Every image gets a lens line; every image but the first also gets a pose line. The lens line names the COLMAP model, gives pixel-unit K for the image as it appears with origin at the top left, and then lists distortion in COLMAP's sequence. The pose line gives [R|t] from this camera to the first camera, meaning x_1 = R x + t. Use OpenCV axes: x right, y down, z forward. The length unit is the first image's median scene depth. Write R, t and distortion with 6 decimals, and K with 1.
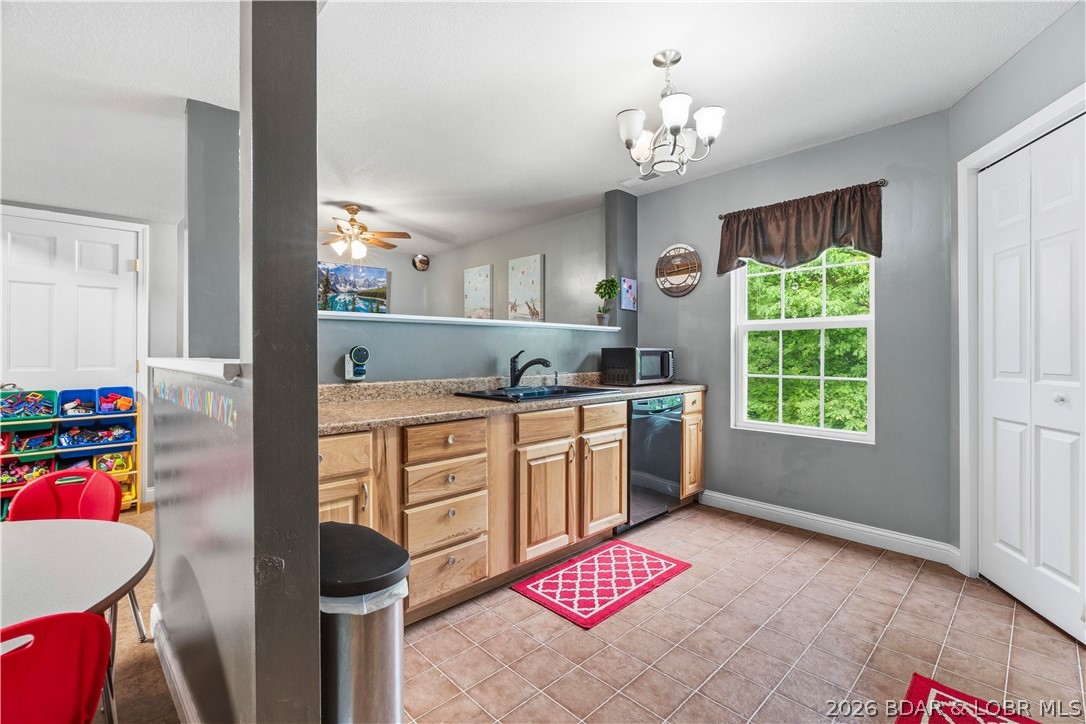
lens RADIAL K [[484.2, 0, 557.1], [0, 484.2, 348.9], [0, 0, 1]] dist [-0.010512, 0.001485]
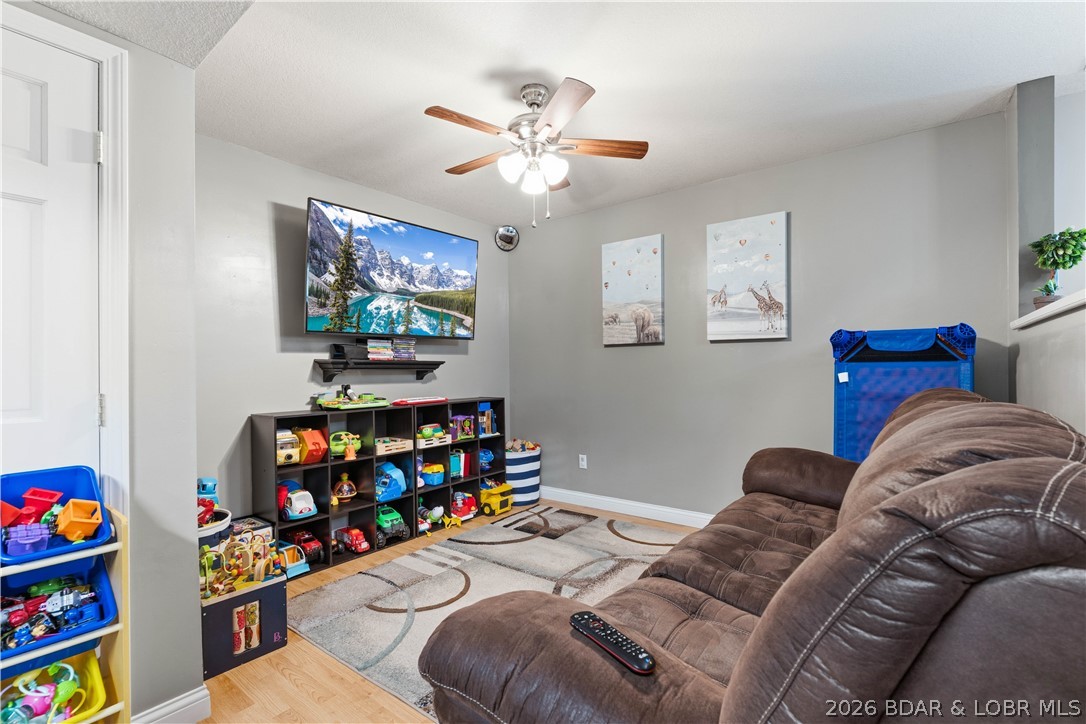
lens RADIAL K [[484.2, 0, 548.5], [0, 484.2, 369.3], [0, 0, 1]] dist [-0.010512, 0.001485]
pose [[0.990602, -0.007045, 0.136592, -0.589349], [0.006264, 0.999961, 0.006150, 0.003043], [-0.136630, -0.005237, 0.990608, 0.588059]]
